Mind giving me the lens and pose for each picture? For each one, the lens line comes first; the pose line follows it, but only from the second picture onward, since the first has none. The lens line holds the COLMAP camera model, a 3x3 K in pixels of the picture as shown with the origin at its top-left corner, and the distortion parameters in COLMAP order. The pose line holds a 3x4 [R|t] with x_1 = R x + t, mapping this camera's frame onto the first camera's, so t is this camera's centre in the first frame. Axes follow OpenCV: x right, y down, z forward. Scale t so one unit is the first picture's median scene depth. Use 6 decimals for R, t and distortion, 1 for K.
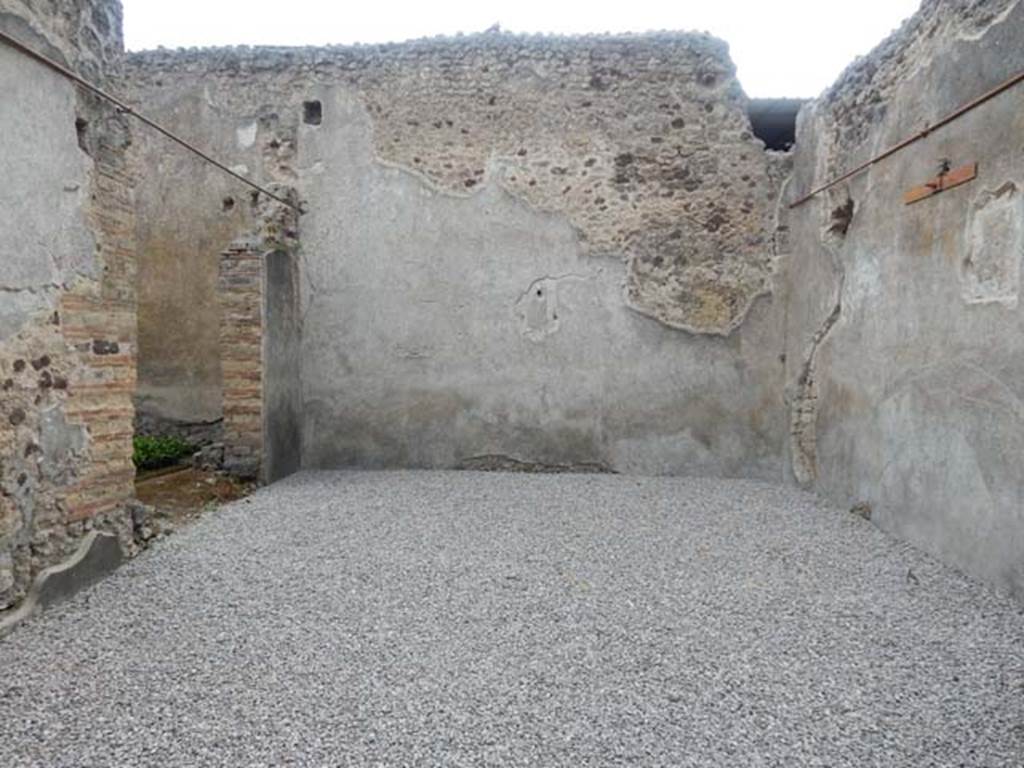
lens RADIAL K [[757.5, 0, 511.2], [0, 757.5, 386.5], [0, 0, 1]] dist [-0.003517, 0.006935]
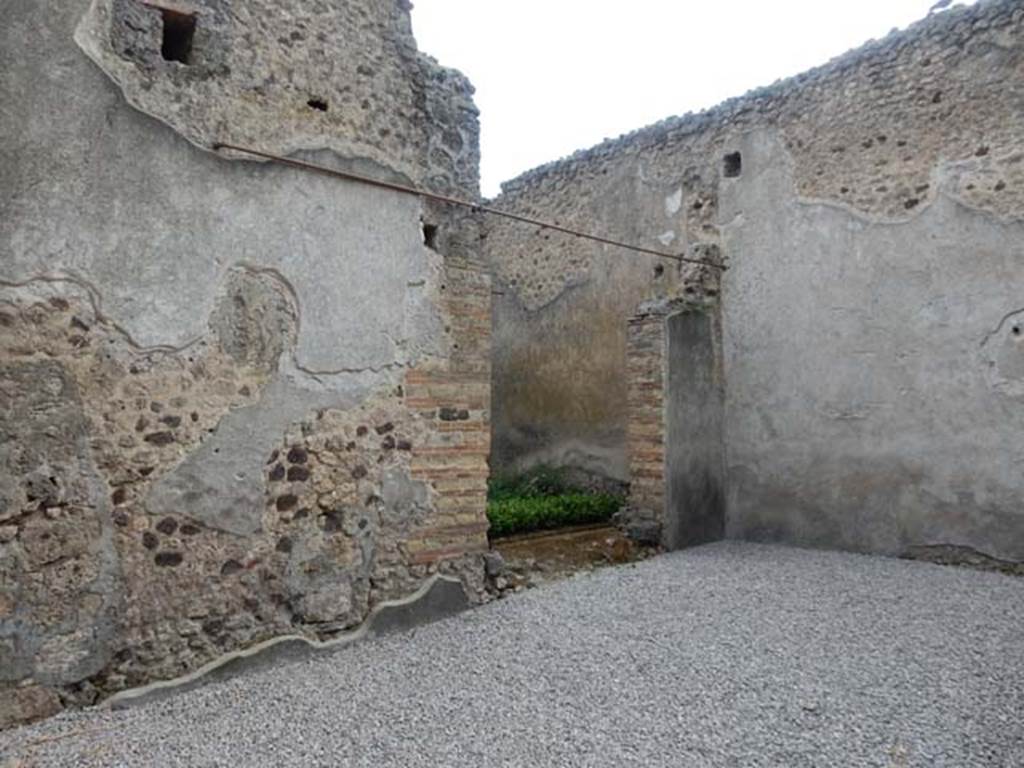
lens RADIAL K [[757.5, 0, 511.2], [0, 757.5, 386.5], [0, 0, 1]] dist [-0.003517, 0.006935]
pose [[0.726914, -0.036650, -0.685750, 0.188800], [-0.016617, 0.997344, -0.070918, -0.008138], [0.686527, 0.062946, 0.724374, 0.131337]]
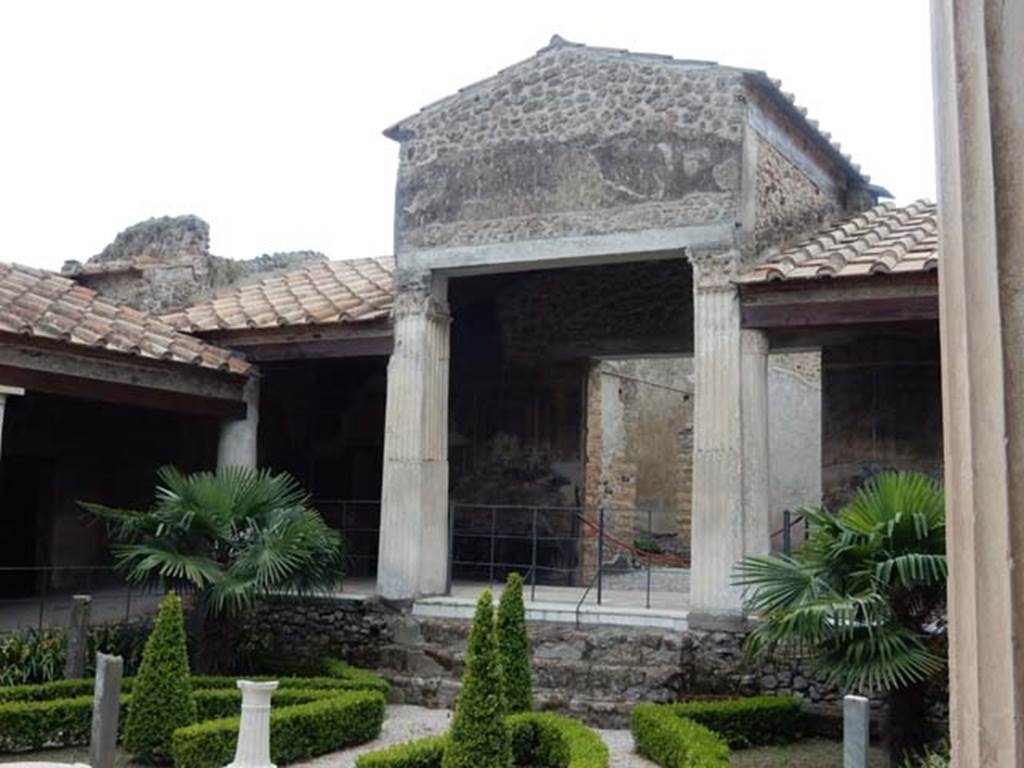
lens RADIAL K [[1317.2, 0, 501.0], [0, 1317.2, 404.8], [0, 0, 1]] dist [0.026674, 0.050906]
pose [[0.858522, -0.027248, -0.512052, 0.759374], [-0.046959, 0.990213, -0.131425, 0.168452], [0.510622, 0.136877, 0.848841, -1.658738]]
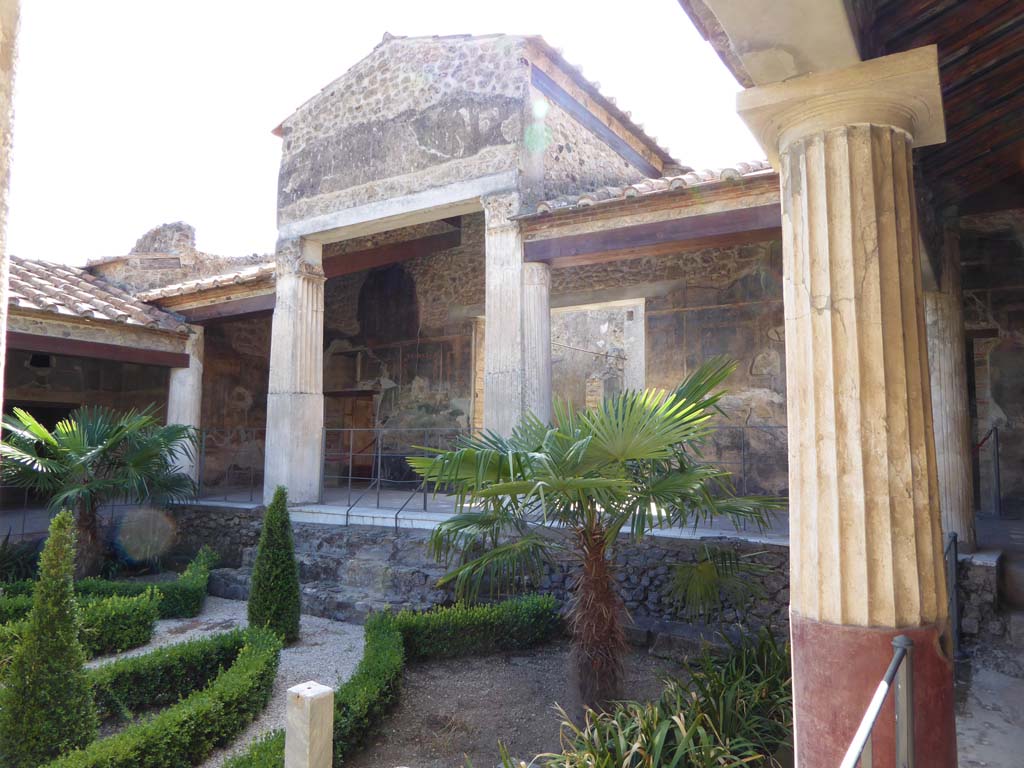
lens RADIAL K [[757.5, 0, 511.2], [0, 757.5, 386.5], [0, 0, 1]] dist [-0.003517, 0.006935]
pose [[0.818667, -0.046861, -0.572353, 0.757050], [-0.031498, 0.991501, -0.126232, 0.150329], [0.573404, 0.121370, 0.810233, -1.045079]]
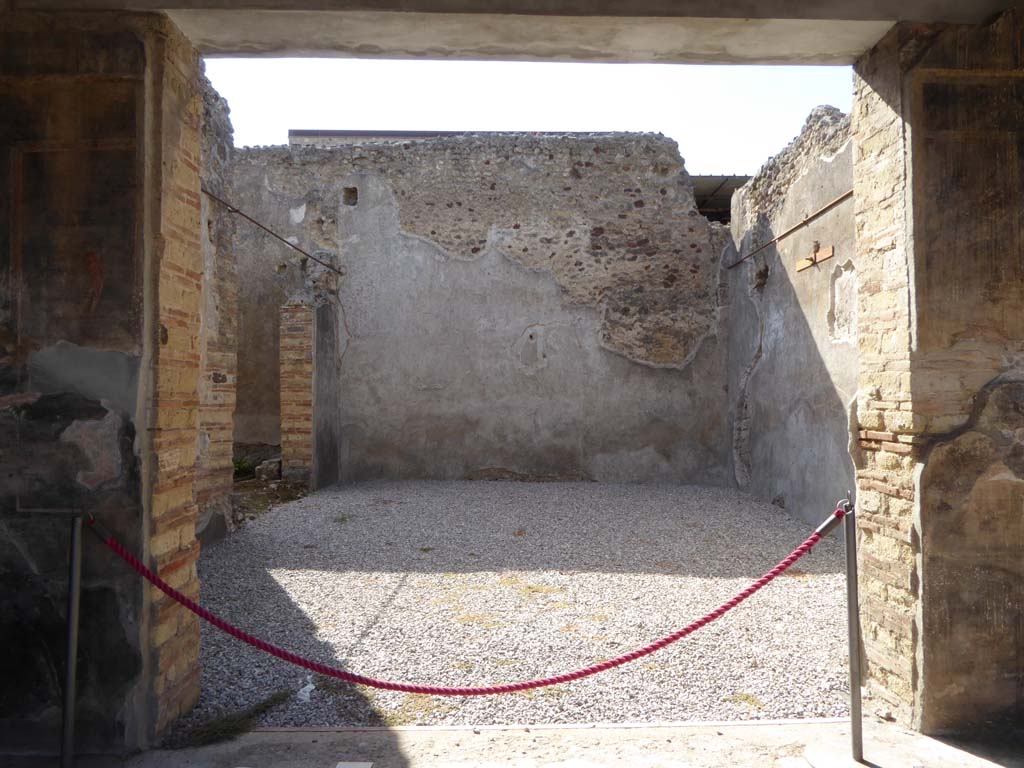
lens RADIAL K [[734.2, 0, 513.2], [0, 734.2, 379.1], [0, 0, 1]] dist [-0.026264, 0.007371]
pose [[0.999953, -0.006497, 0.007253, -0.001703], [0.006945, 0.997954, -0.063556, 0.023329], [-0.006826, 0.063603, 0.997952, -0.207524]]
